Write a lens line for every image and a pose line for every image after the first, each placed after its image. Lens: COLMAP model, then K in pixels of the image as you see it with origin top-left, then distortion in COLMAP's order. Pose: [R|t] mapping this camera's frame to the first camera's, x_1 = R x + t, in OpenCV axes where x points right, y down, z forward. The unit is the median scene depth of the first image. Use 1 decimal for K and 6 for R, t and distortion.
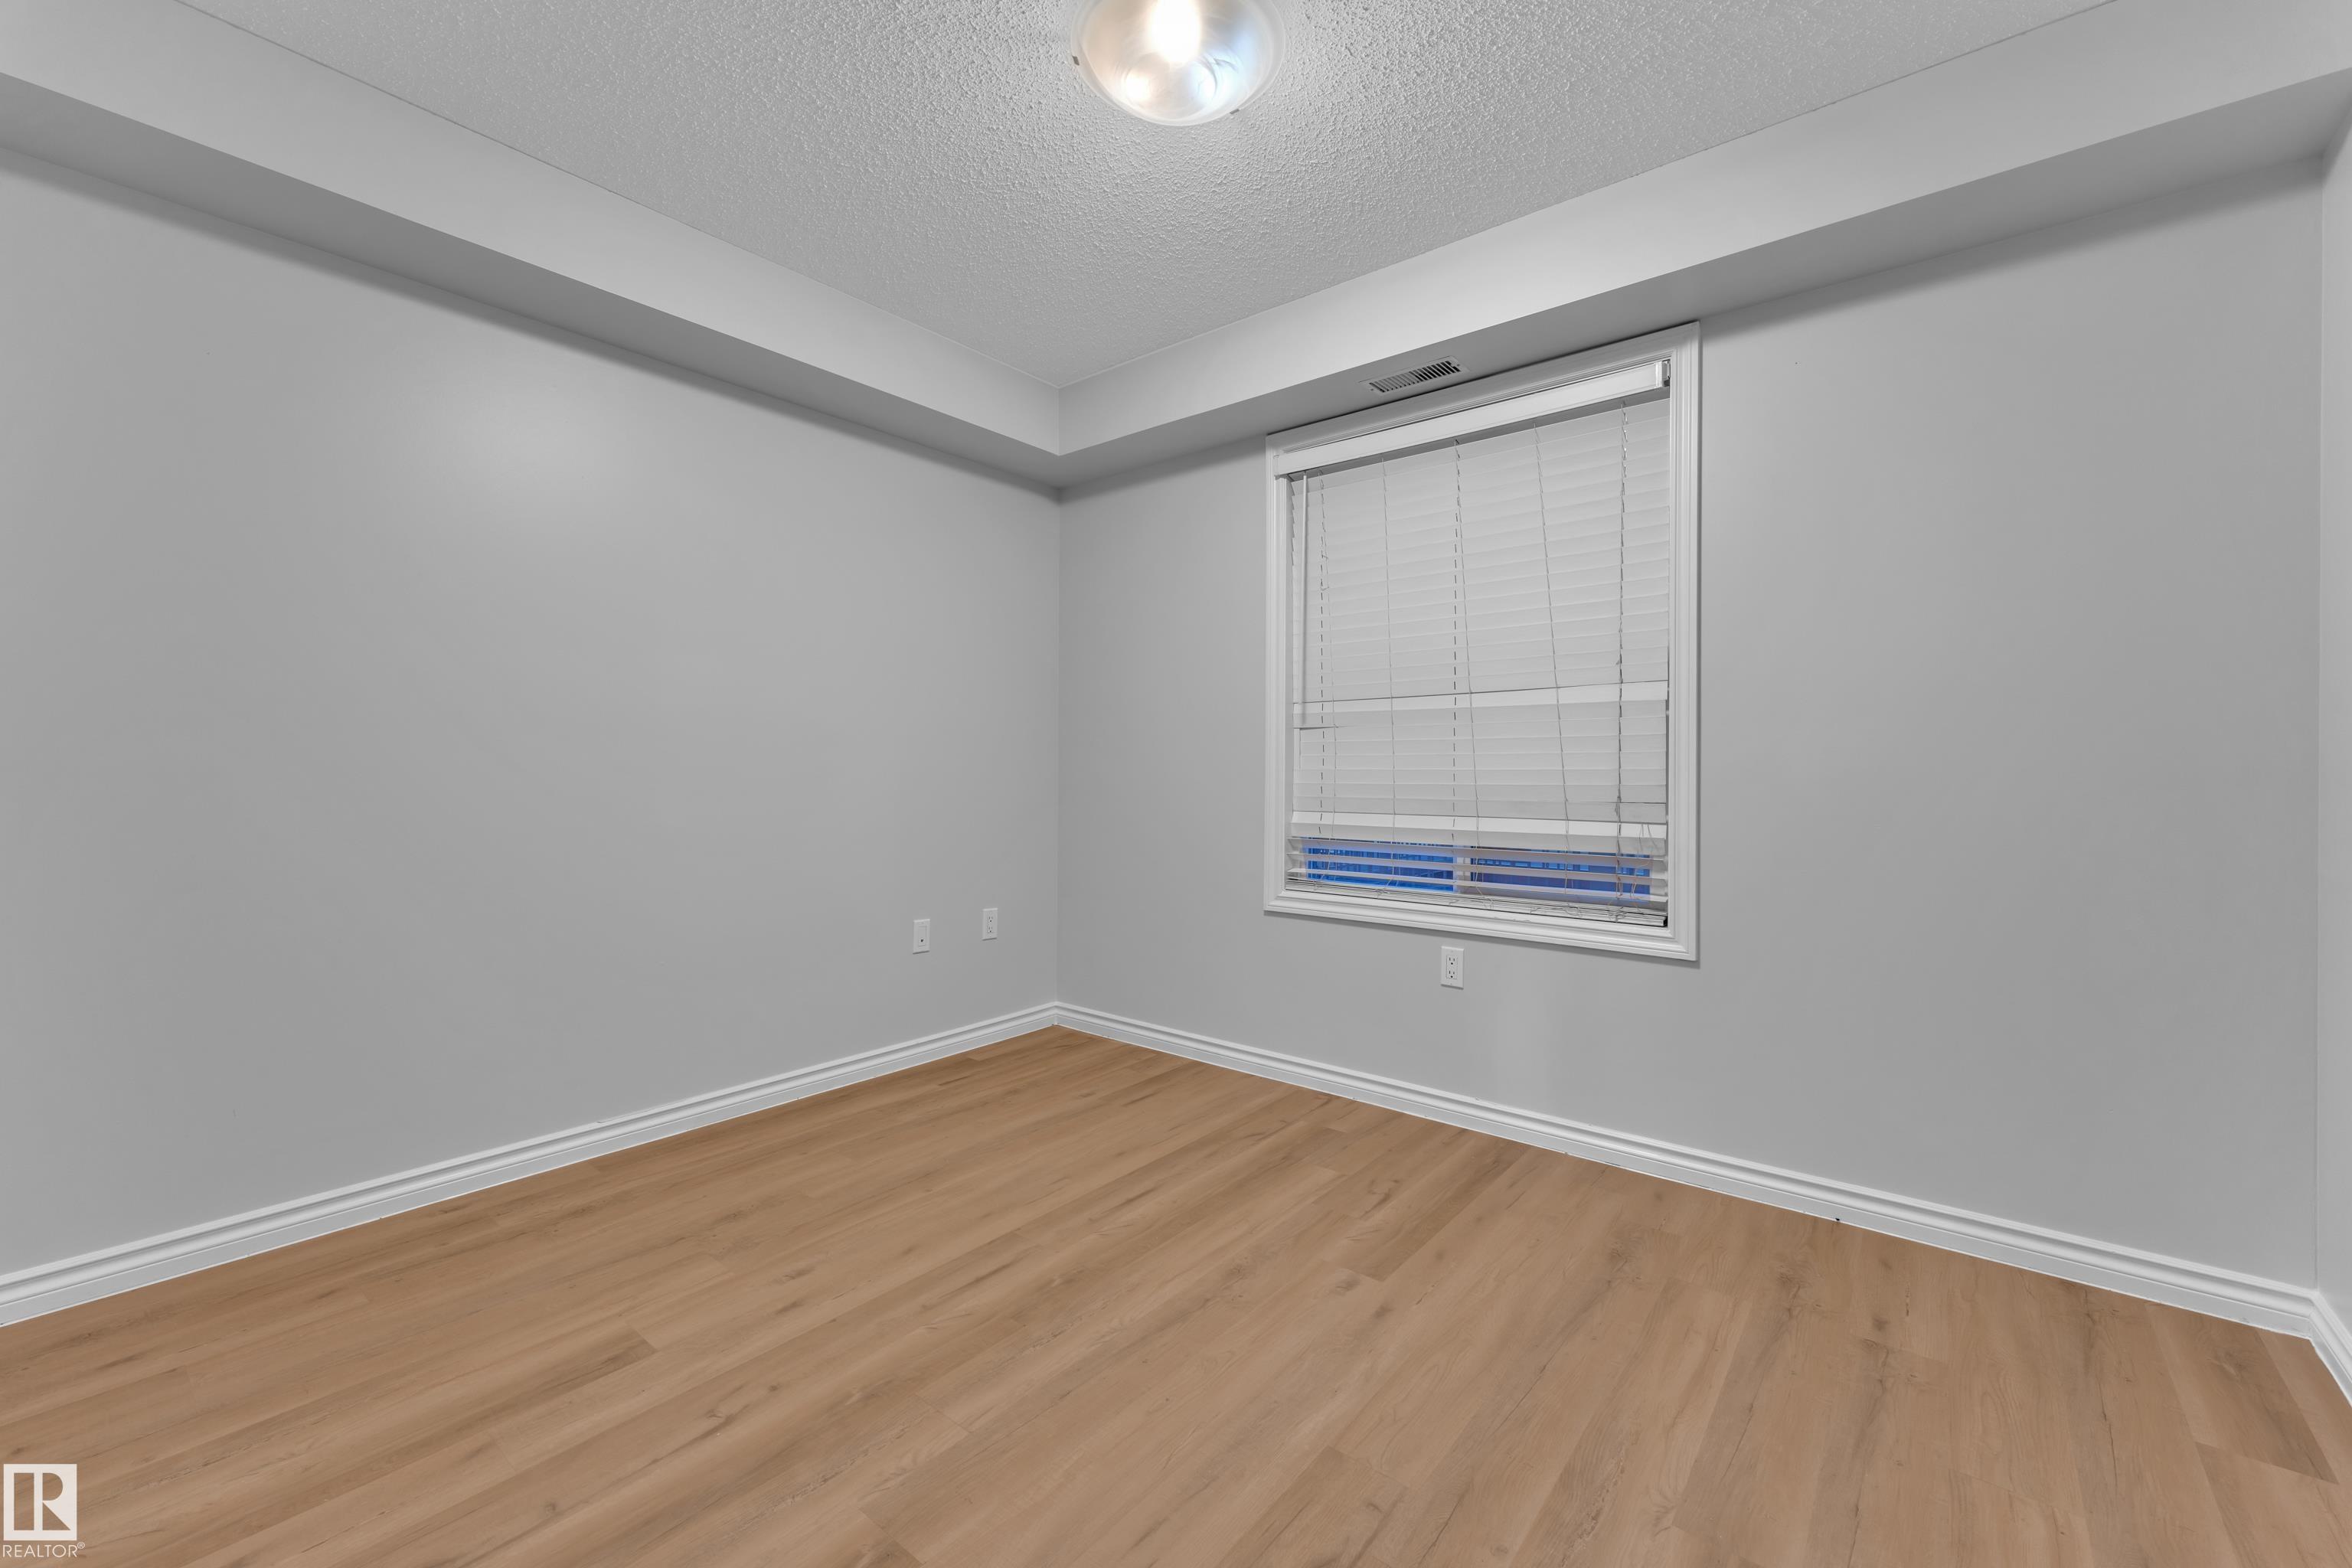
lens RADIAL K [[954.4, 0, 1172.0], [0, 954.4, 806.0], [0, 0, 1]] dist [0.002124, 0.000721]
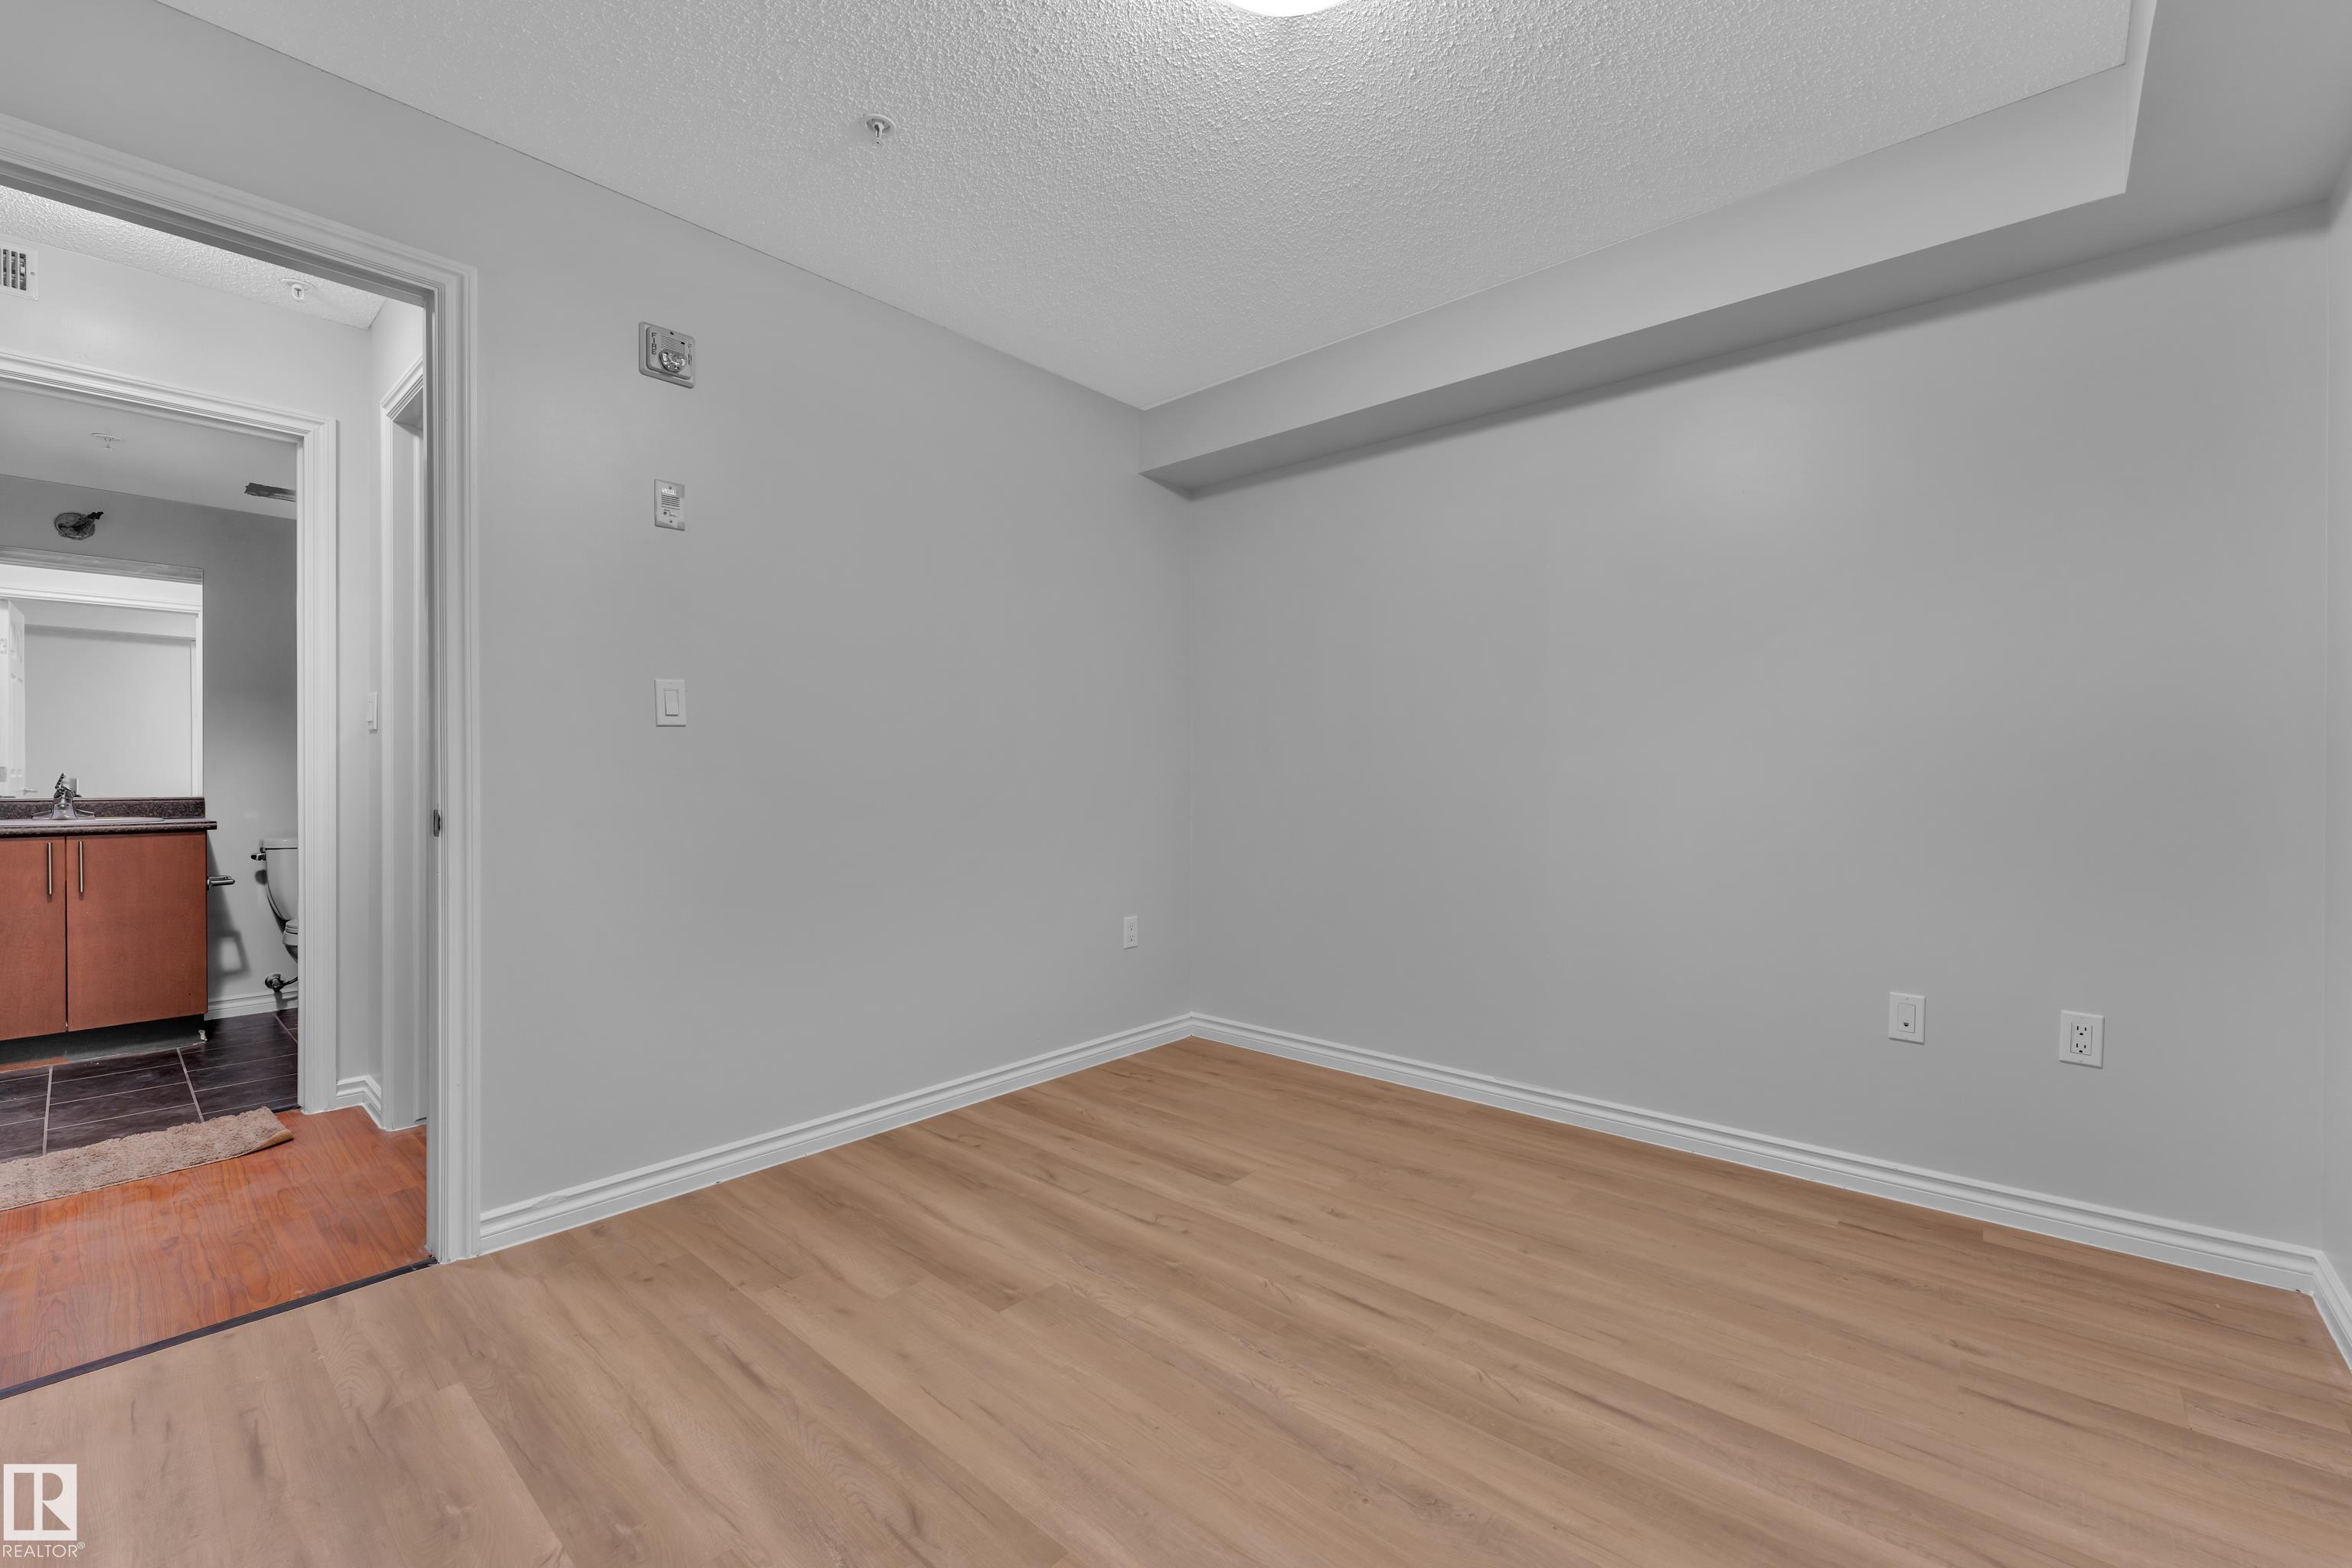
lens RADIAL K [[968.1, 0, 1189.0], [0, 968.1, 777.1], [0, 0, 1]] dist [0.000383, 0.000016]
pose [[-0.035328, -0.002236, -0.999373, 0.694998], [-0.039034, 0.999238, -0.000856, -0.027959], [0.998613, 0.038979, -0.035389, 0.740458]]
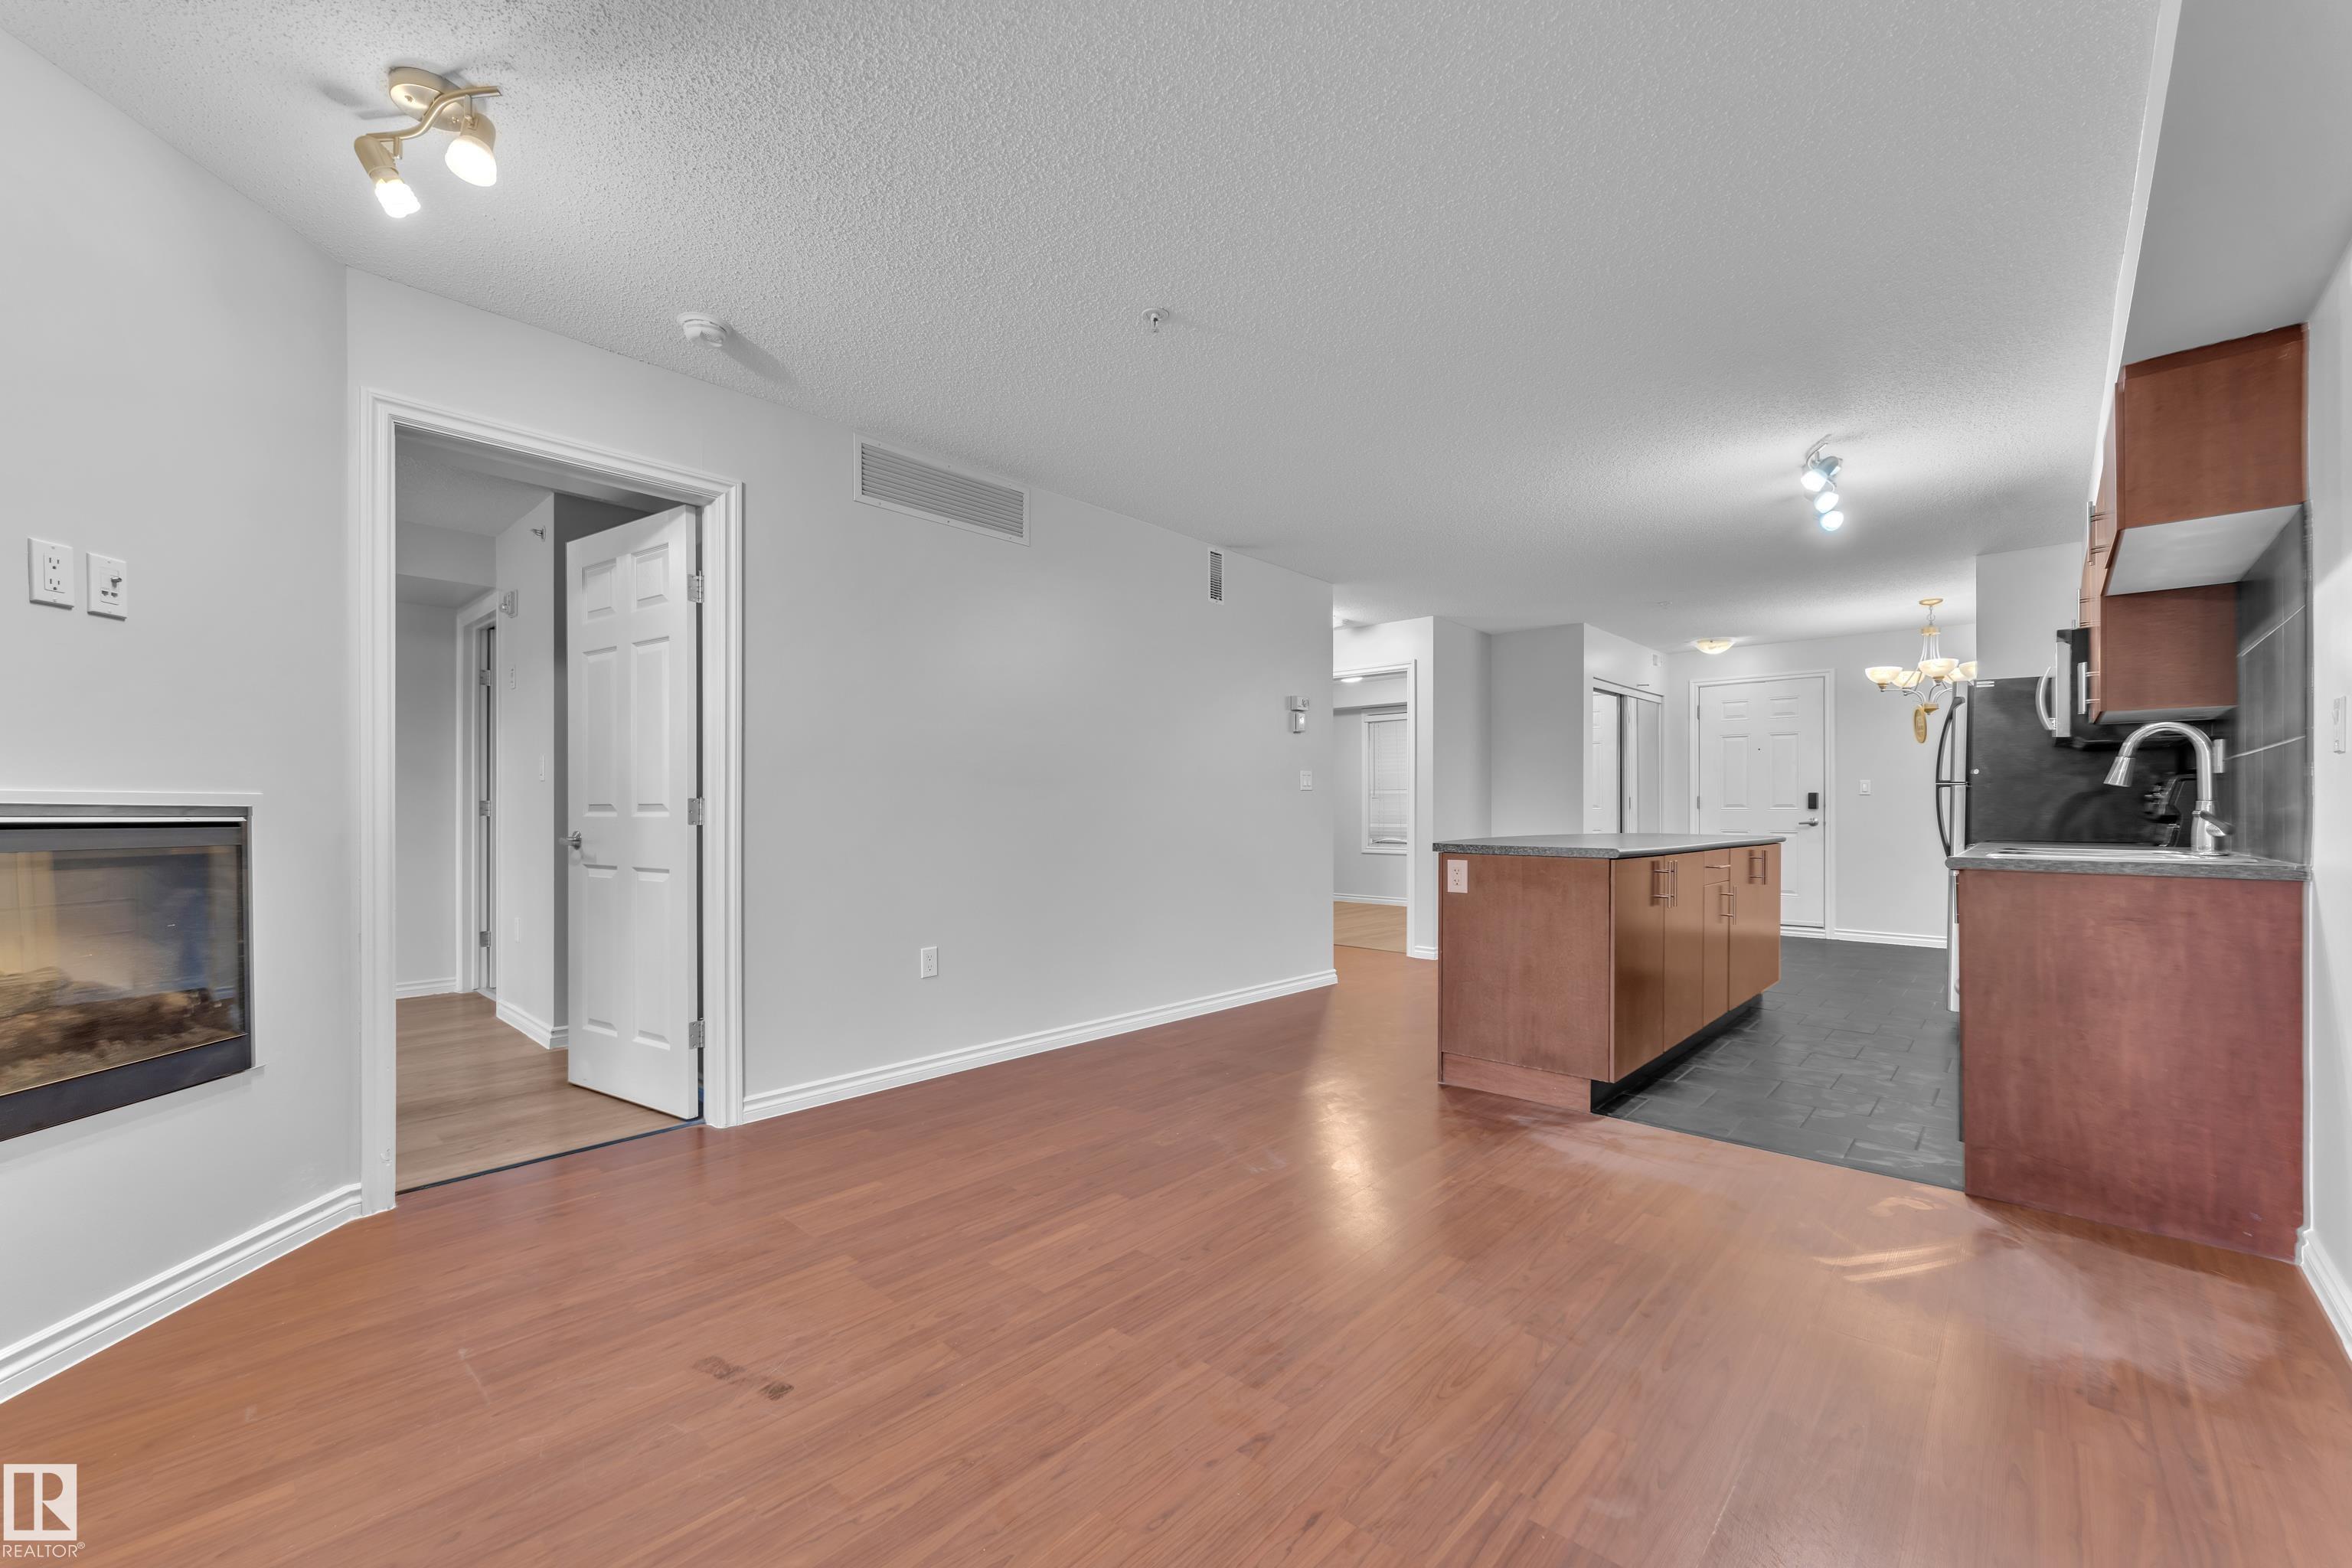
lens RADIAL K [[954.4, 0, 1172.0], [0, 954.4, 806.0], [0, 0, 1]] dist [0.002124, 0.000721]
pose [[0.998359, -0.003850, -0.057127, -0.557409], [0.001432, 0.999104, -0.042309, 0.131008], [0.057239, 0.042157, 0.997470, -3.506353]]
